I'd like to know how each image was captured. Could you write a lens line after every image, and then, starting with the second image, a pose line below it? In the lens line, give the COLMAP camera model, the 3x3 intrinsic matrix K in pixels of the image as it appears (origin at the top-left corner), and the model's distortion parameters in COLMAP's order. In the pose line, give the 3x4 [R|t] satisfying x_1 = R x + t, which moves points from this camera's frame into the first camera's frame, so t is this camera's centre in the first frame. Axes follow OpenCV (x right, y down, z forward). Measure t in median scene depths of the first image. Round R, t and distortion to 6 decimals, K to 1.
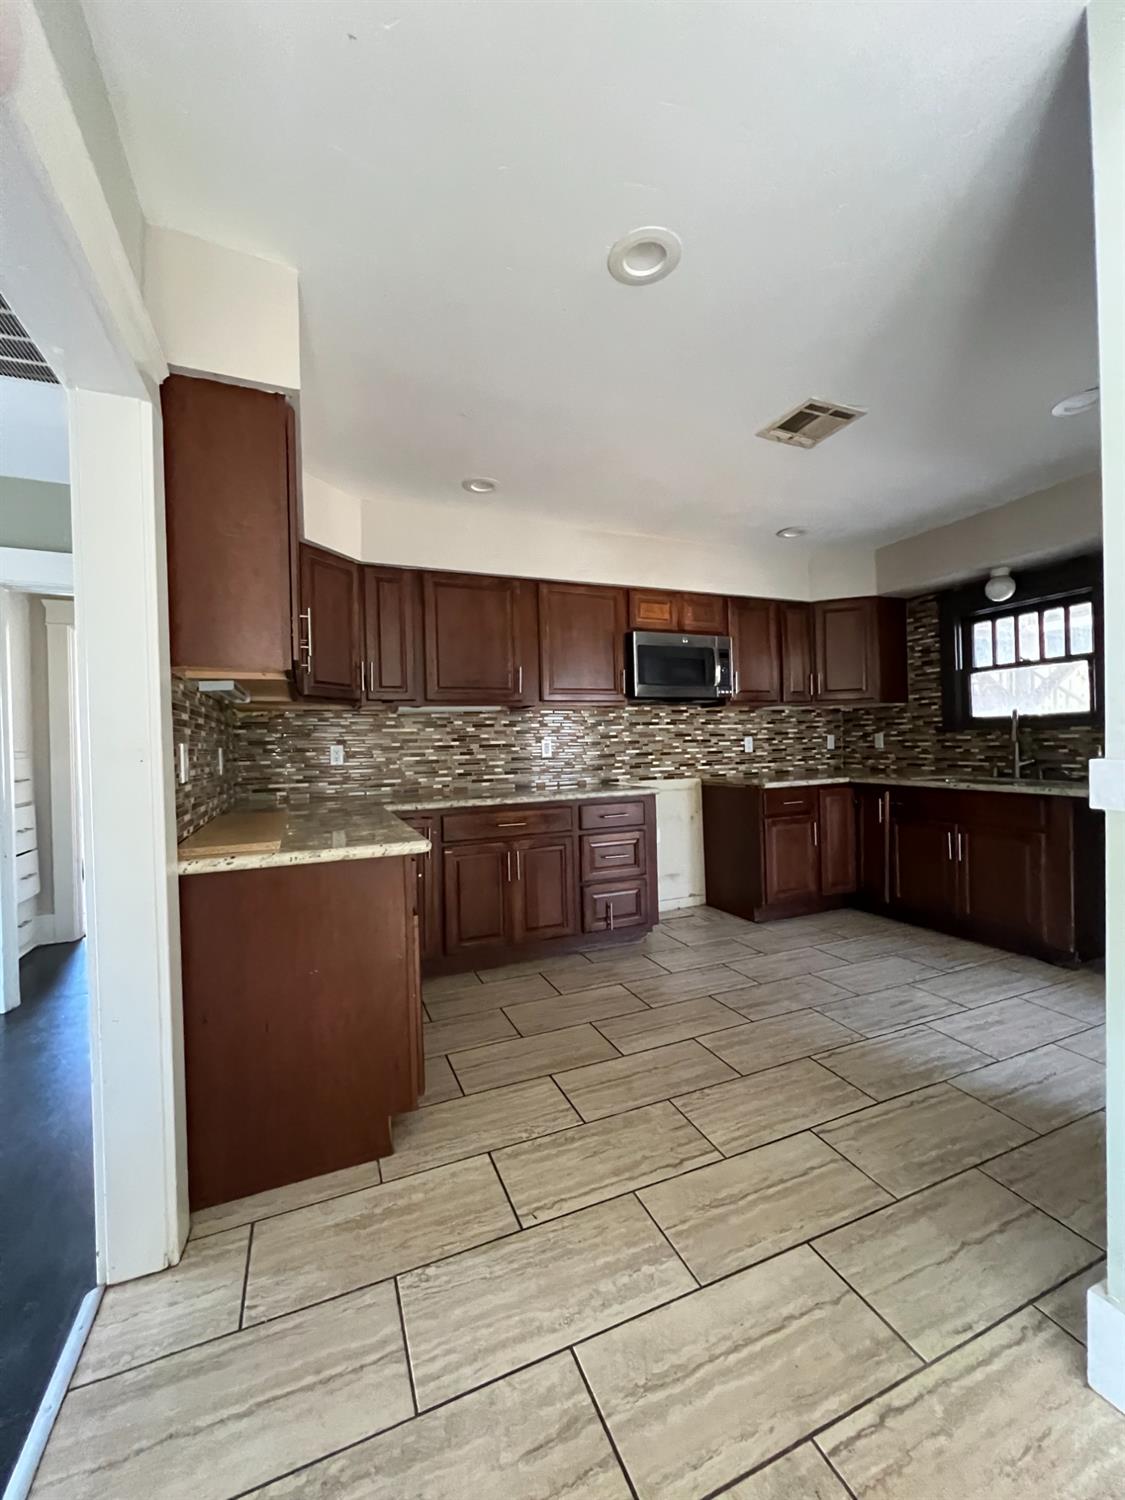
lens RADIAL K [[600.1, 0, 563.4], [0, 600.1, 750.6], [0, 0, 1]] dist [-0.004041, 0.001060]
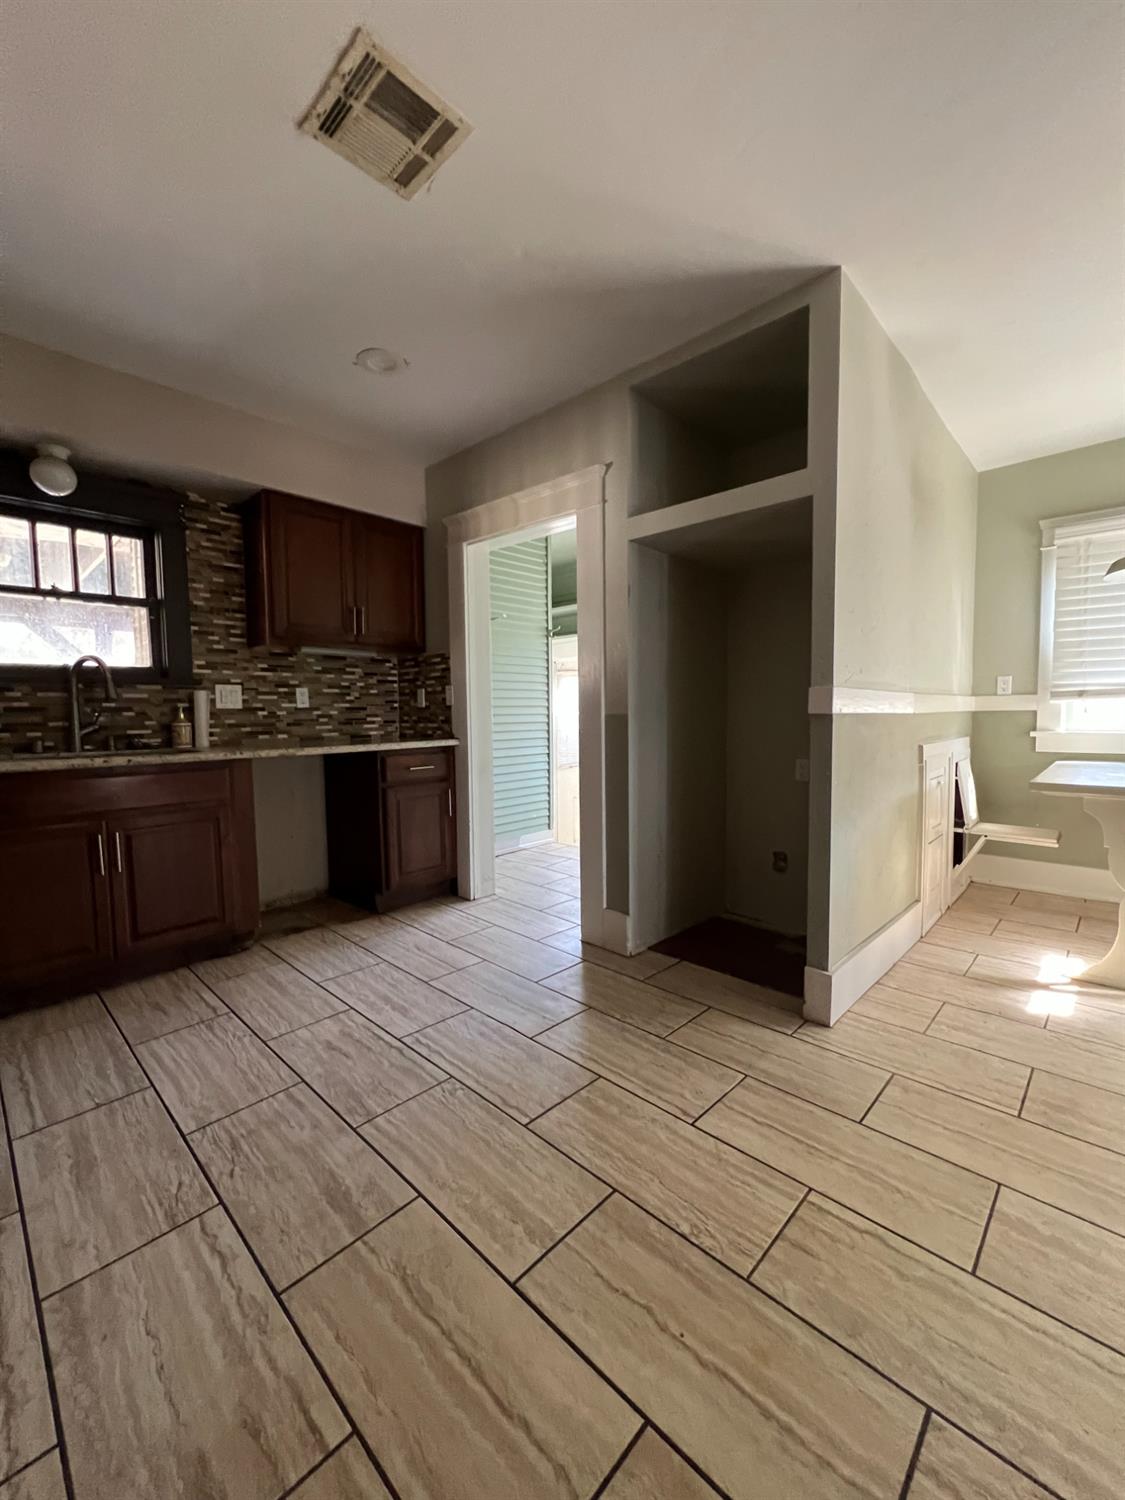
lens RADIAL K [[600.1, 0, 565.5], [0, 600.1, 747.4], [0, 0, 1]] dist [-0.004041, 0.001060]
pose [[-0.400321, -0.022767, 0.916092, -0.203915], [0.030393, 0.998811, 0.038104, 0.044250], [-0.915871, 0.043097, -0.399154, 1.062232]]
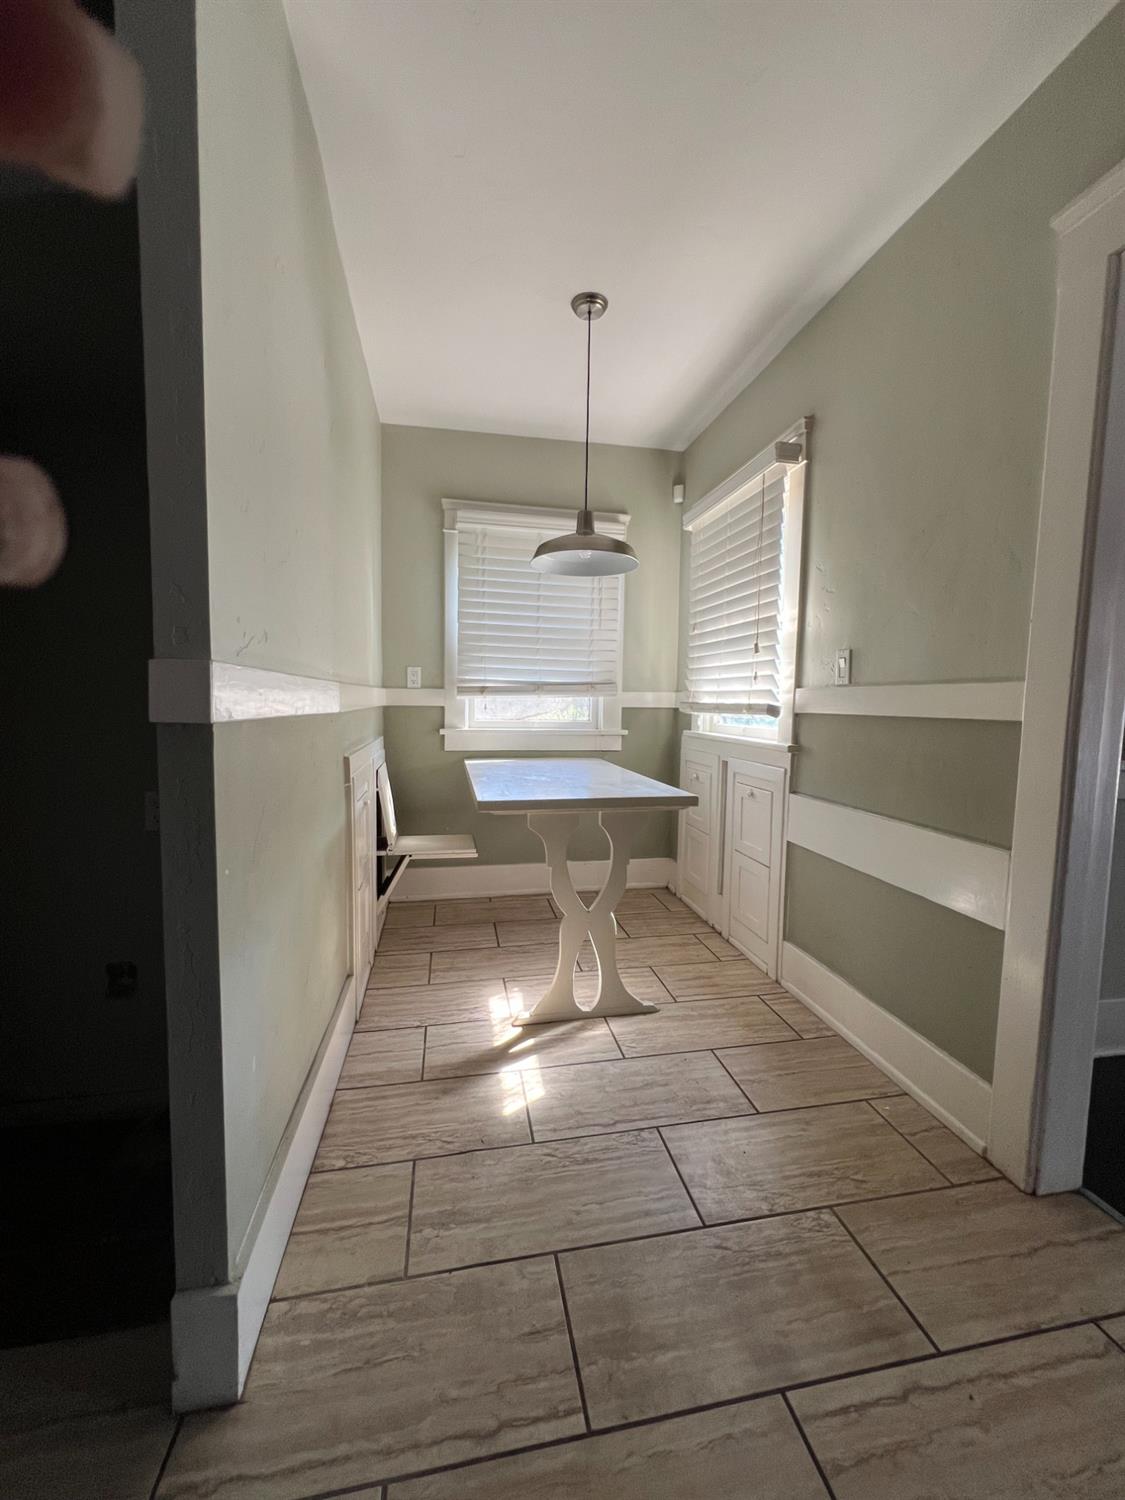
lens RADIAL K [[600.1, 0, 563.7], [0, 600.1, 748.8], [0, 0, 1]] dist [-0.004041, 0.001060]
pose [[-0.978340, -0.008626, 0.206827, 0.111697], [0.009229, 0.996320, 0.085209, 0.028235], [-0.206801, 0.085272, -0.974660, 0.717031]]
